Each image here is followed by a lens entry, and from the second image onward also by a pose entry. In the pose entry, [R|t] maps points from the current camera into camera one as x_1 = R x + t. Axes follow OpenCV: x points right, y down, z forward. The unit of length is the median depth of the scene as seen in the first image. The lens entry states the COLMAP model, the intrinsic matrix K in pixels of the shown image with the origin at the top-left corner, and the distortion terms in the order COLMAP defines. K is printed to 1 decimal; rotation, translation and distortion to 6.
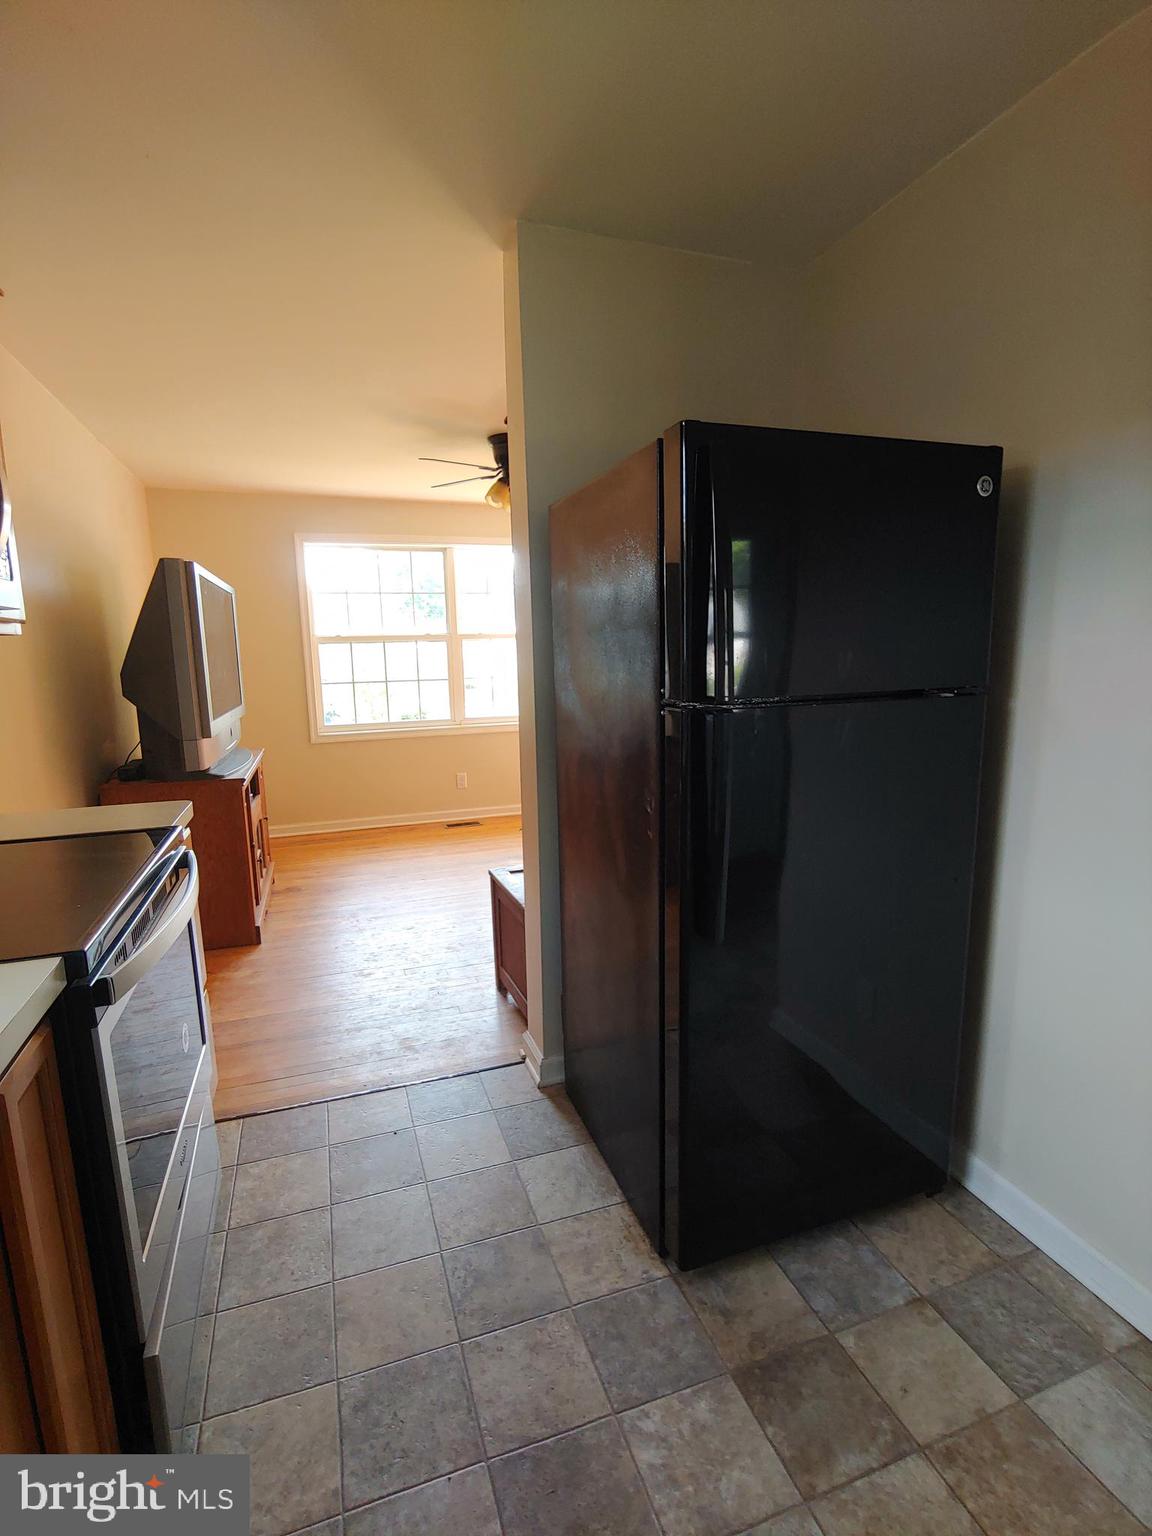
lens RADIAL K [[724.8, 0, 576.0], [0, 724.8, 768.0], [0, 0, 1]] dist [-0.018599, 0.000135]
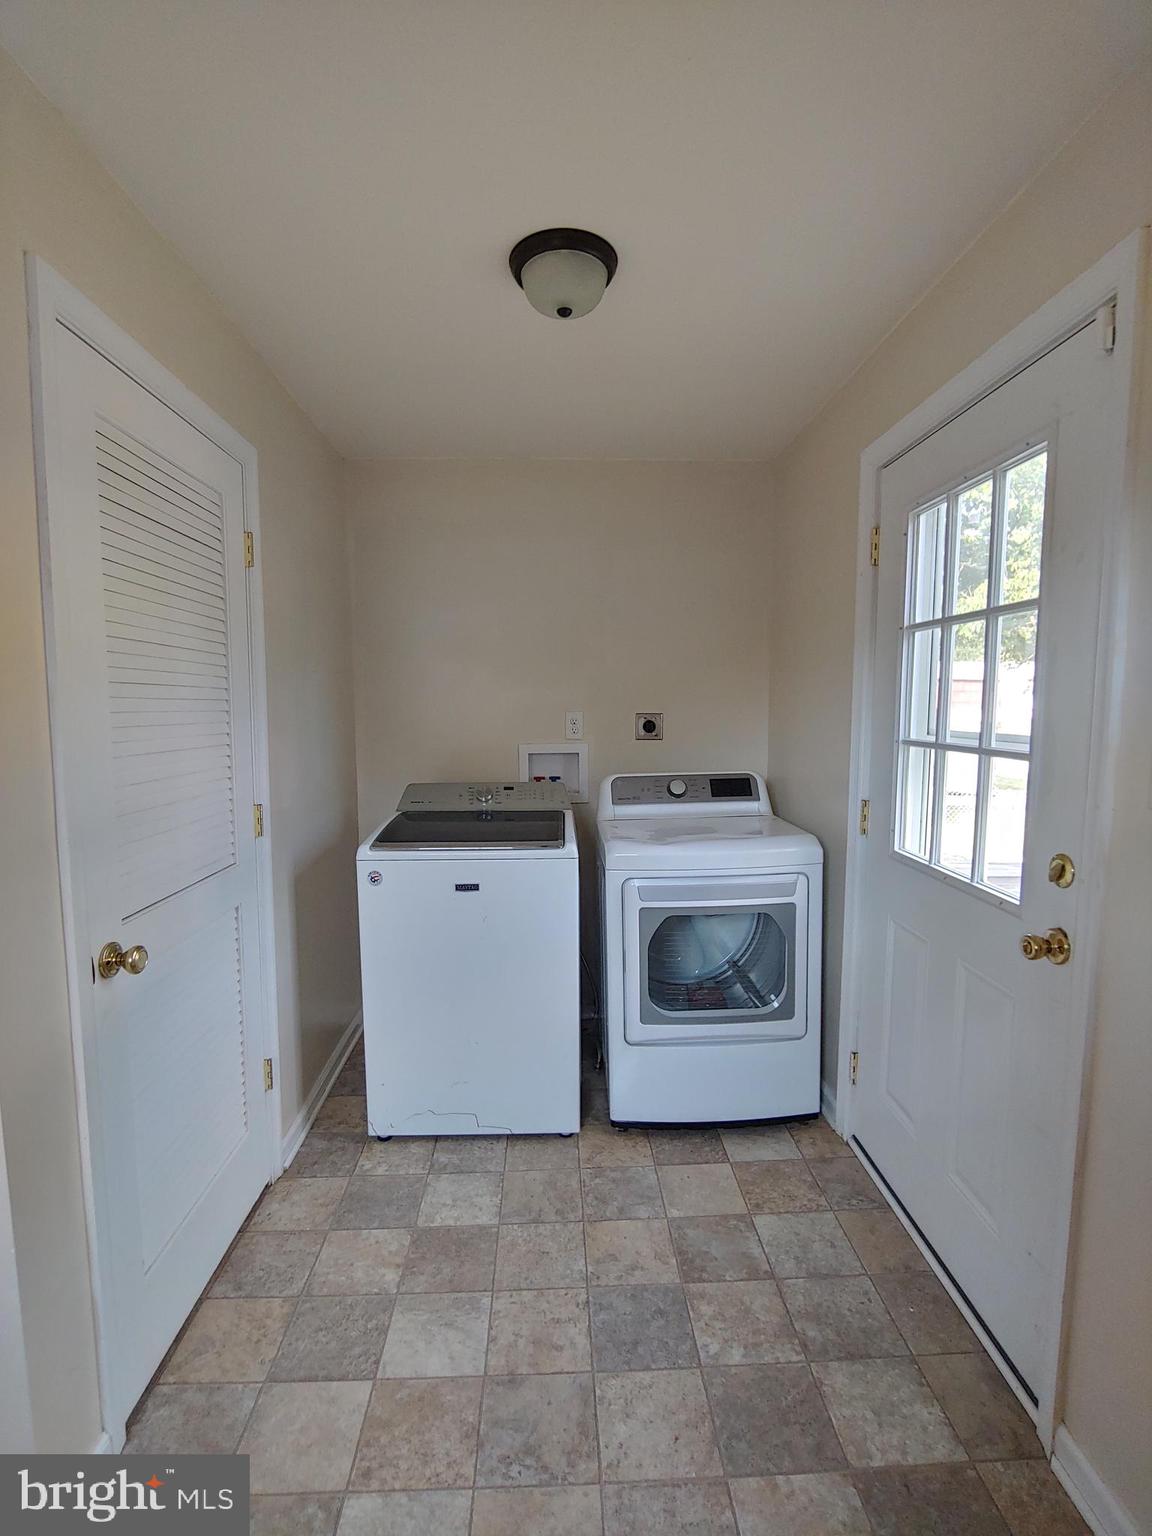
lens RADIAL K [[720.7, 0, 576.0], [0, 720.7, 768.0], [0, 0, 1]] dist [-0.050651, -0.000500]
pose [[0.320224, -0.082226, 0.943767, -0.817899], [0.204160, 0.978807, 0.016007, -0.081556], [-0.925081, 0.187553, 0.330224, 0.531872]]
